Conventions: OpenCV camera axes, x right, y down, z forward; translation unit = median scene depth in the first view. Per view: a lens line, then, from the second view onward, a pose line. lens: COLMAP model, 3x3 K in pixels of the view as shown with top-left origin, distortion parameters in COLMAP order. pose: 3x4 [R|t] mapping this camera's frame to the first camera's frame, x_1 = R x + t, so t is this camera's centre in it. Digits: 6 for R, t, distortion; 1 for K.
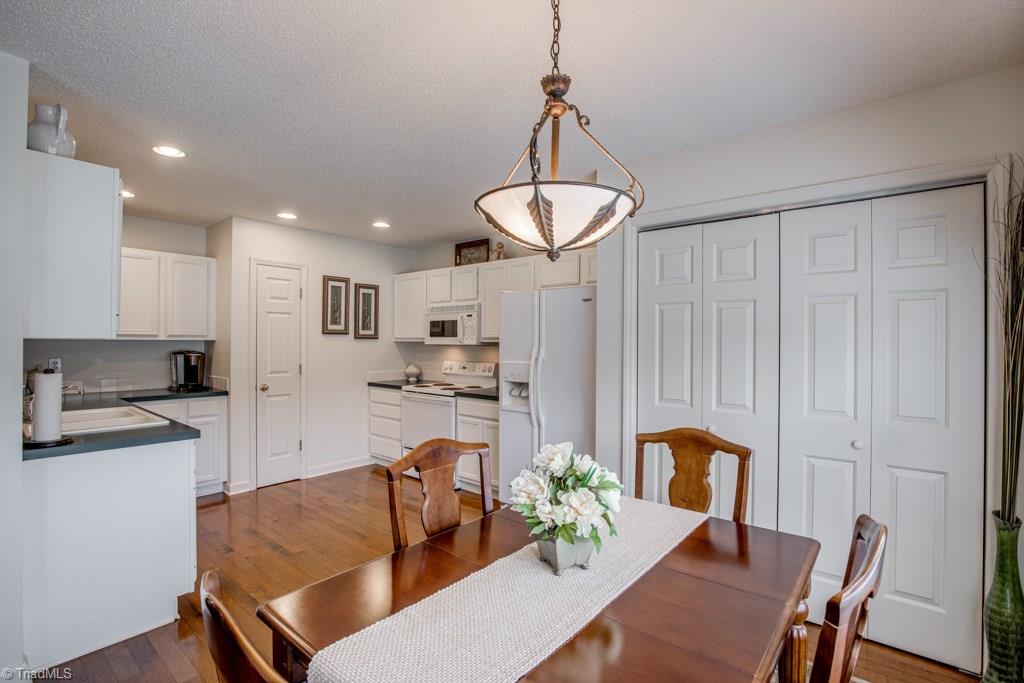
lens RADIAL K [[470.7, 0, 518.0], [0, 470.7, 339.3], [0, 0, 1]] dist [-0.036728, 0.006365]
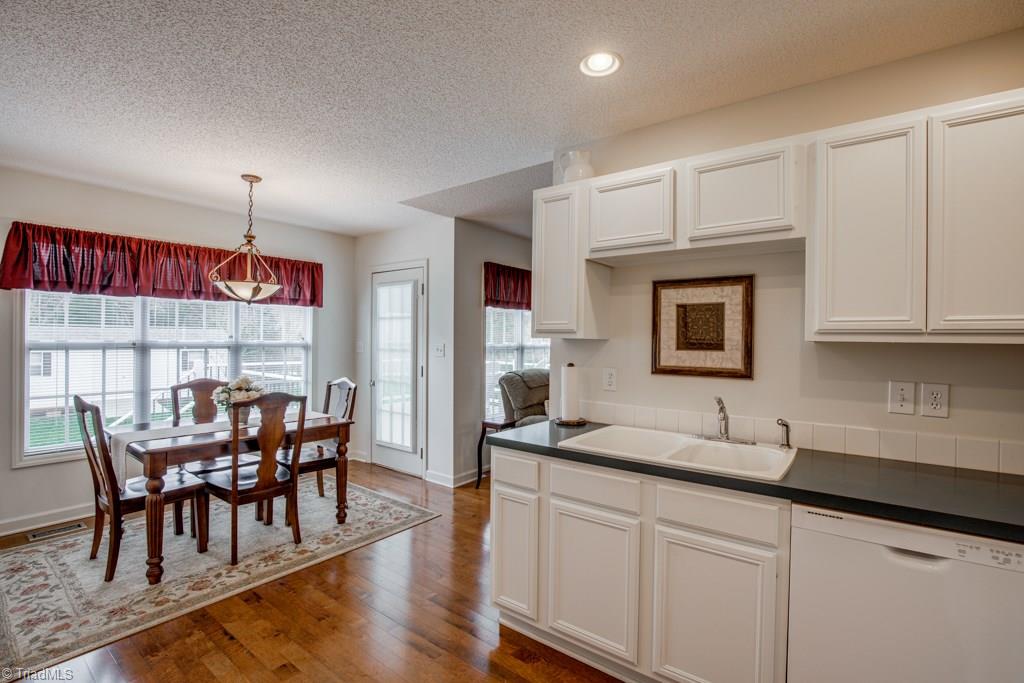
lens RADIAL K [[470.7, 0, 518.0], [0, 470.7, 339.3], [0, 0, 1]] dist [-0.036728, 0.006365]
pose [[-0.999407, -0.011816, -0.032343, -0.398160], [-0.011789, 0.999930, -0.001020, 0.001638], [0.032353, -0.000639, -0.999476, 1.079192]]
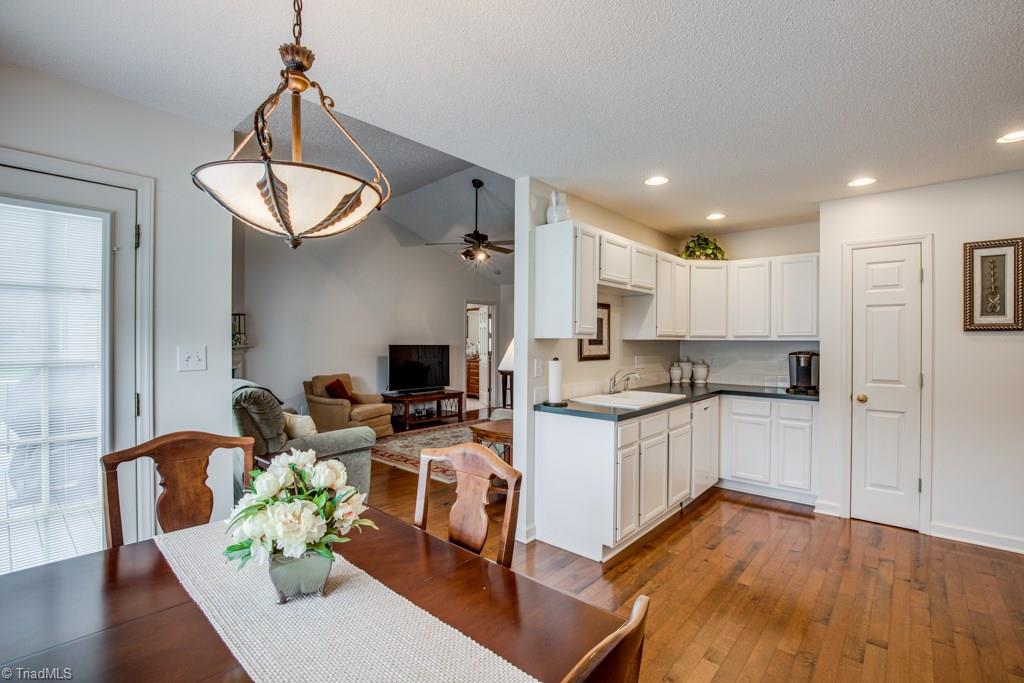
lens RADIAL K [[470.7, 0, 518.0], [0, 470.7, 339.3], [0, 0, 1]] dist [-0.036728, 0.006365]
pose [[-0.029214, -0.006566, -0.999552, 0.289432], [-0.001144, 0.999978, -0.006535, 0.006214], [0.999573, 0.000952, -0.029220, 0.433233]]
